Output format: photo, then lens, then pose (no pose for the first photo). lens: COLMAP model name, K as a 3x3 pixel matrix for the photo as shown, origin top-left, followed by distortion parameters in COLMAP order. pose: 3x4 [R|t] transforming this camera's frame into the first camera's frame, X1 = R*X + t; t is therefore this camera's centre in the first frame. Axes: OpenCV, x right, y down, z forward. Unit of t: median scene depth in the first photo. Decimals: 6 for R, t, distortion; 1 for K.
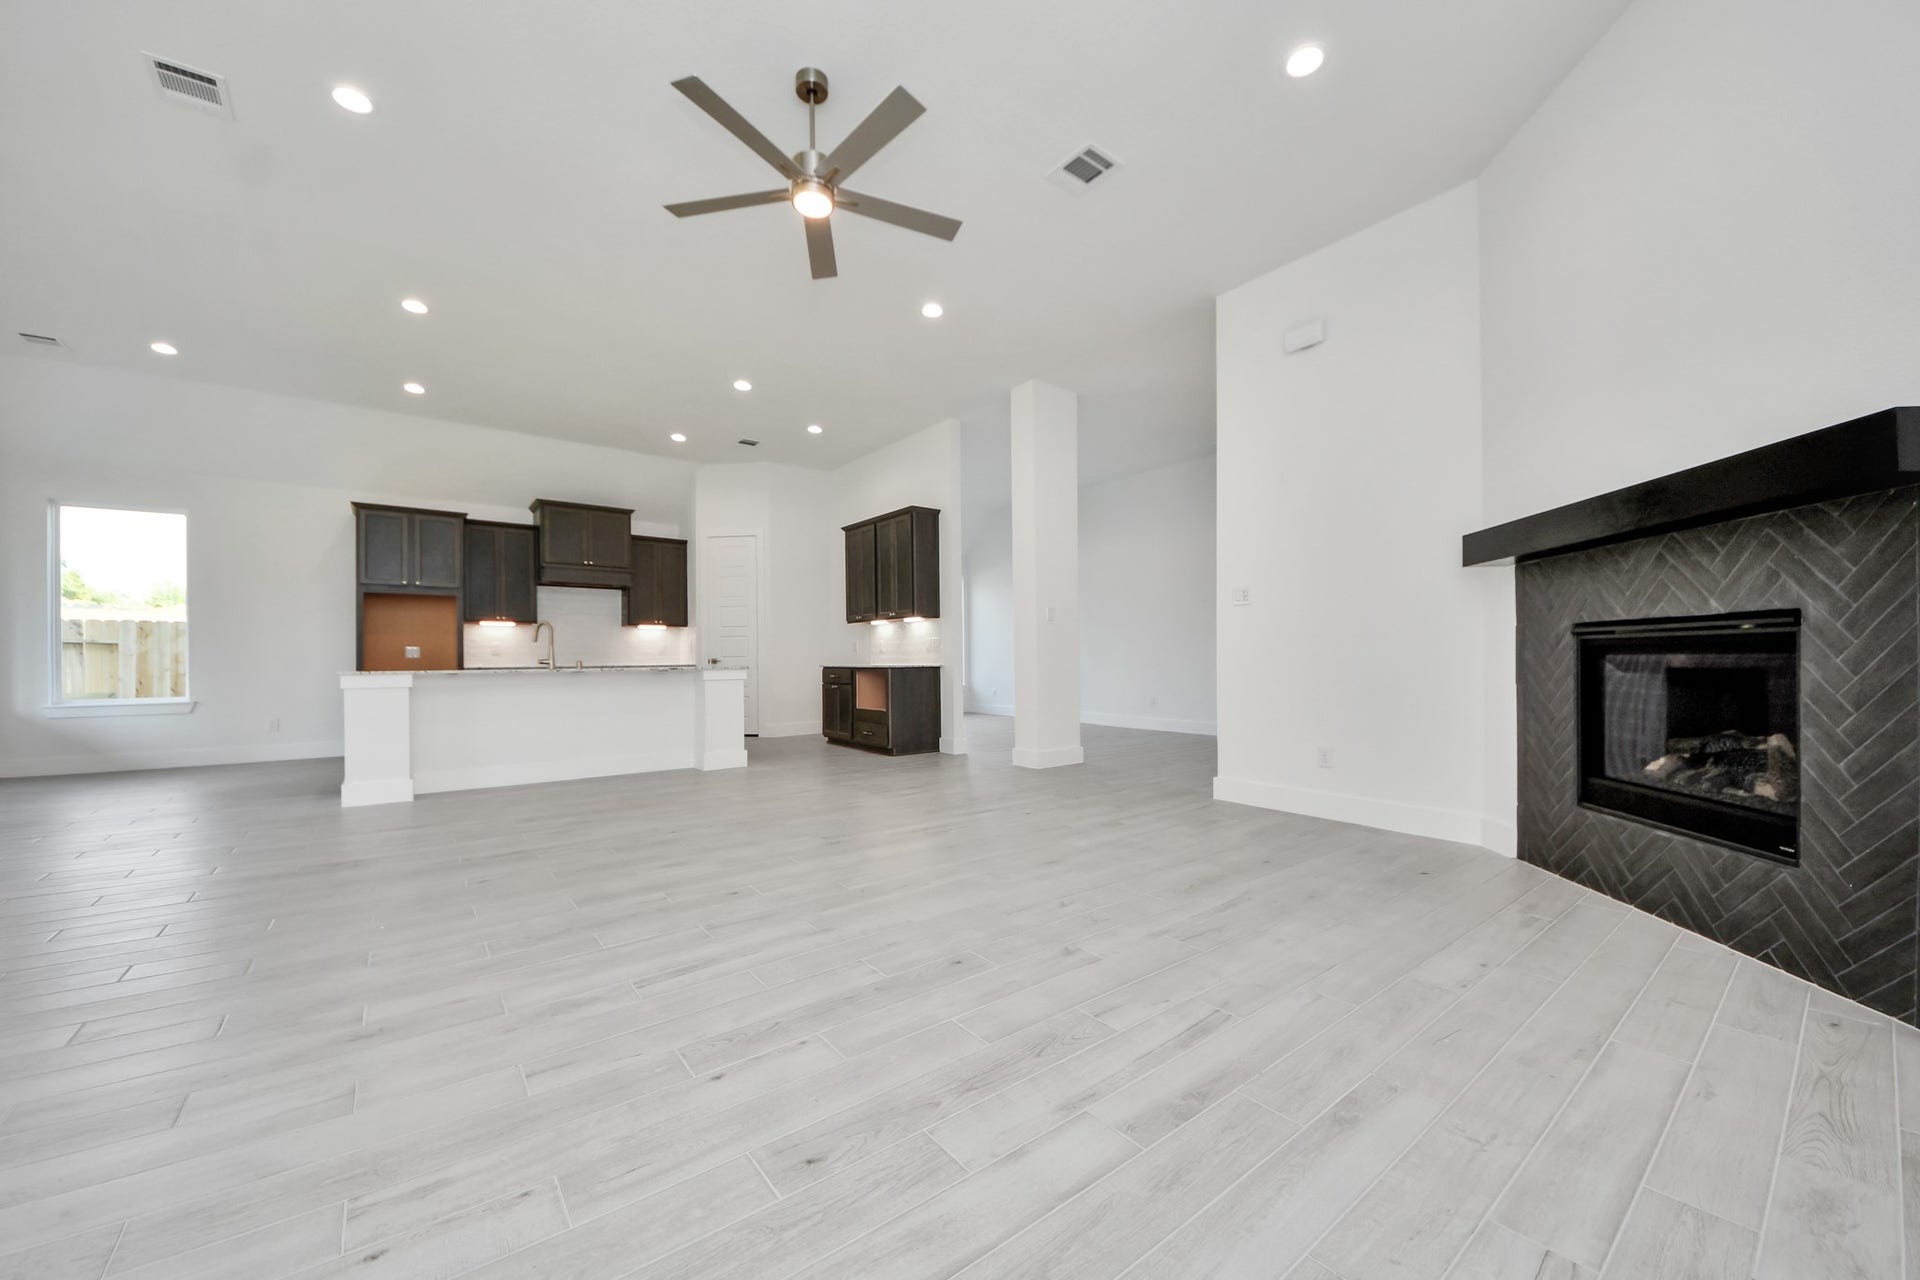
lens RADIAL K [[692.7, 0, 930.4], [0, 692.7, 654.5], [0, 0, 1]] dist [0.020074, -0.018413]
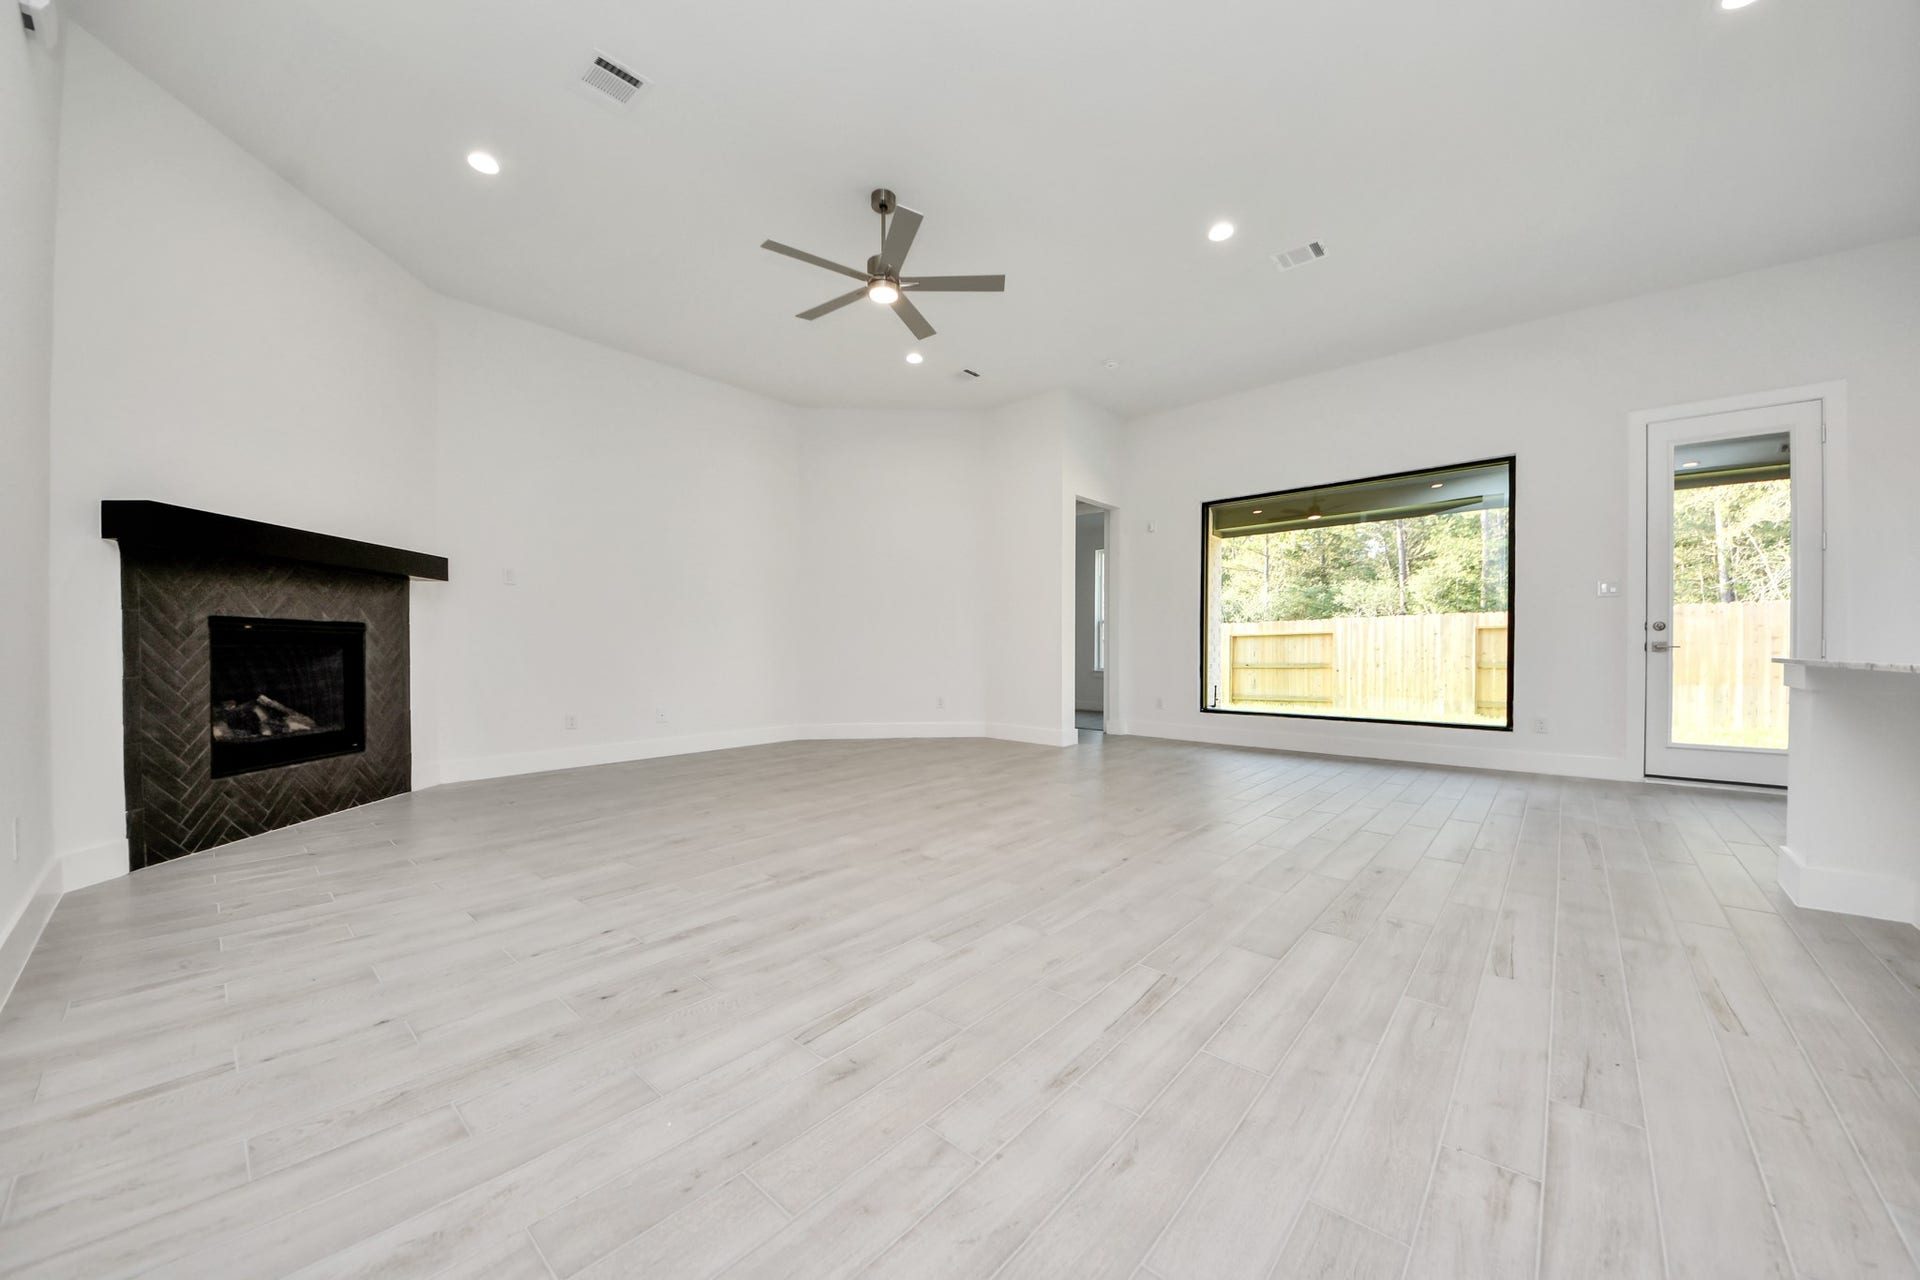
lens RADIAL K [[692.7, 0, 930.4], [0, 692.7, 654.5], [0, 0, 1]] dist [0.020074, -0.018413]
pose [[-0.982338, 0.008260, -0.186930, -0.001424], [0.007862, 0.999965, 0.002873, 0.020004], [0.186947, 0.001352, -0.982369, 2.036727]]
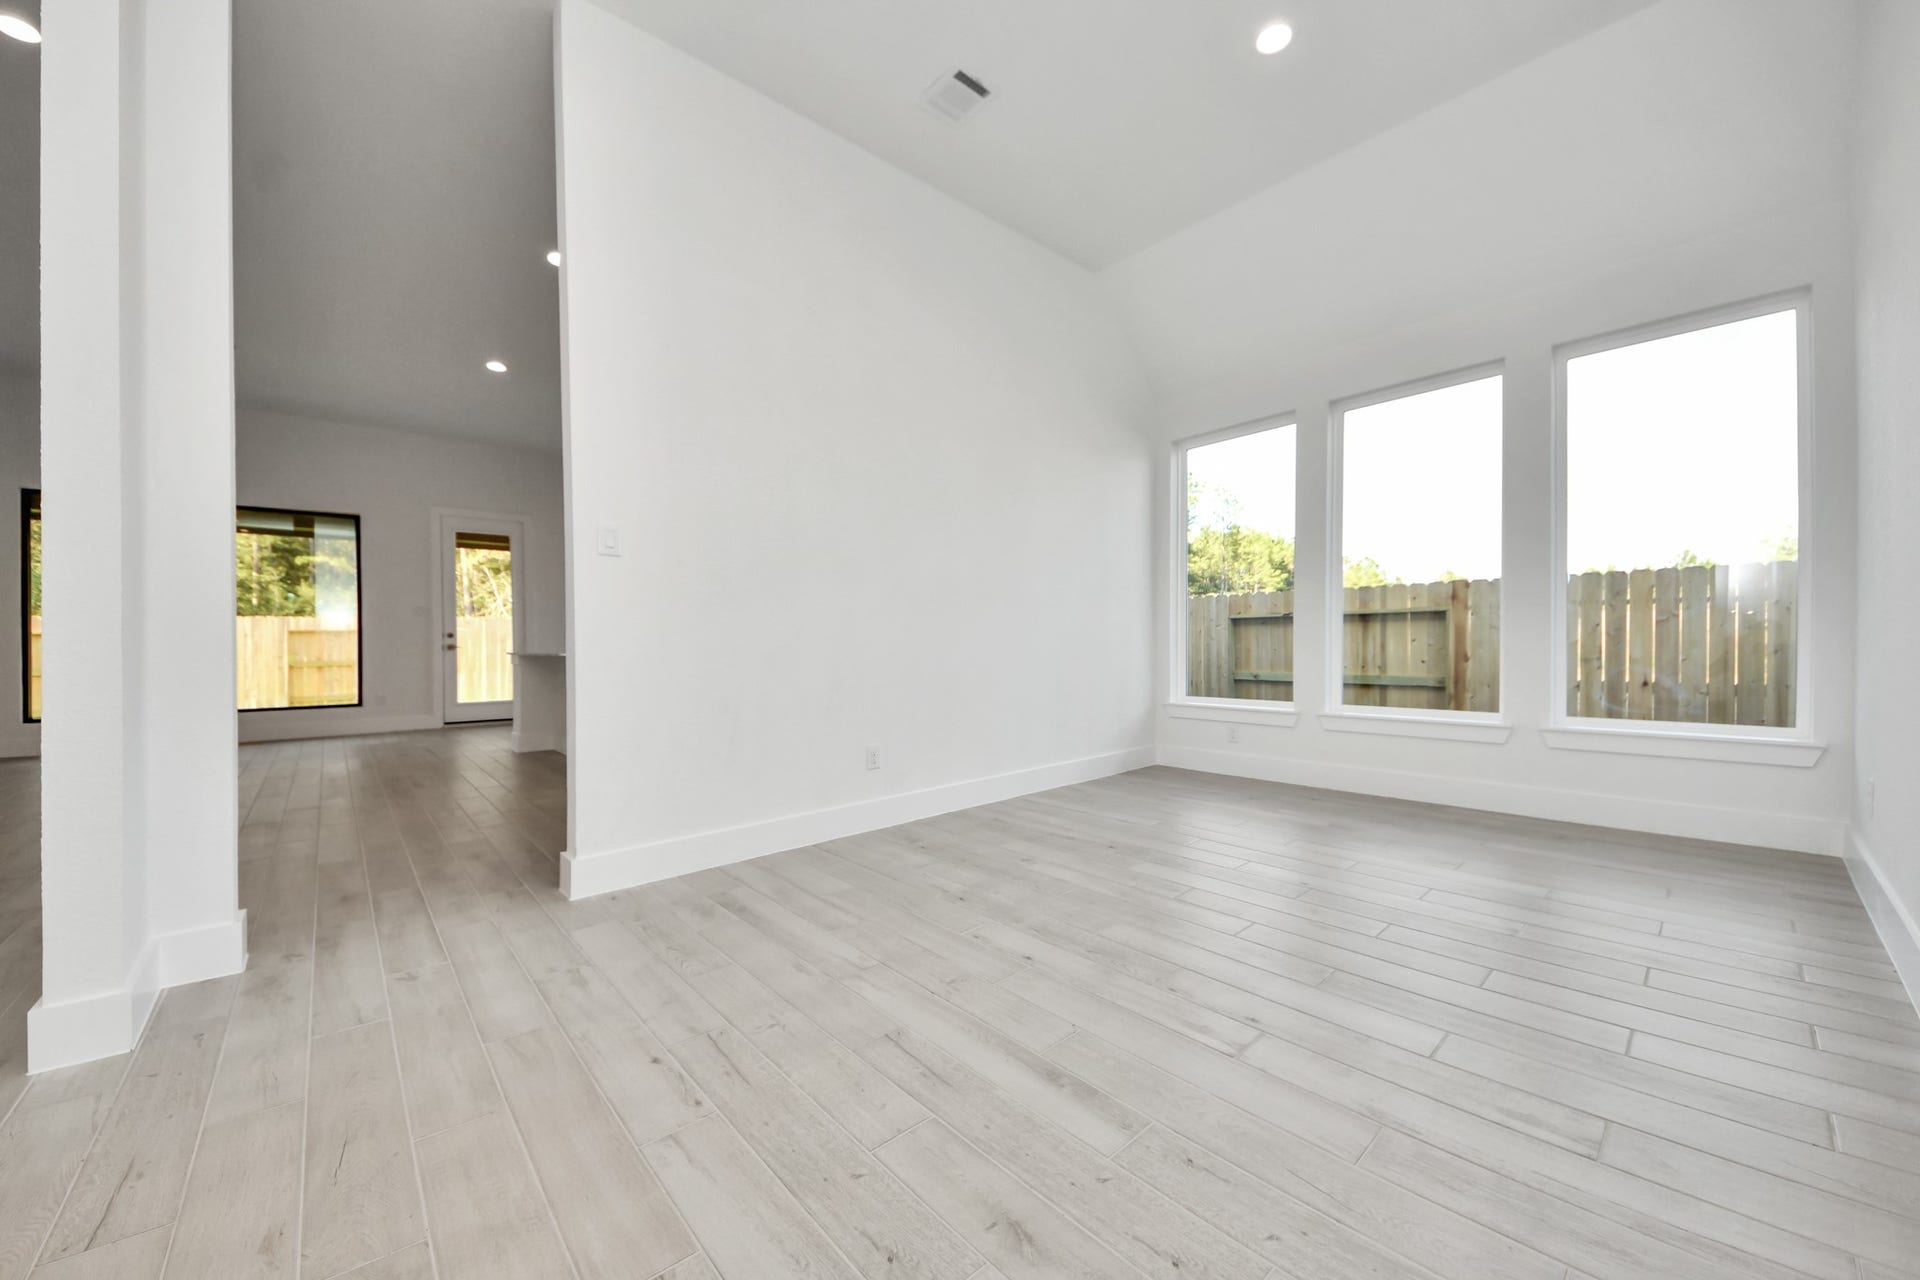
lens RADIAL K [[711.9, 0, 958.7], [0, 711.9, 654.1], [0, 0, 1]] dist [0.021096, -0.014438]
pose [[0.077470, 0.019183, -0.996810, 0.905815], [0.013242, 0.999707, 0.020268, 0.016664], [0.996907, -0.014770, 0.077193, 2.503101]]
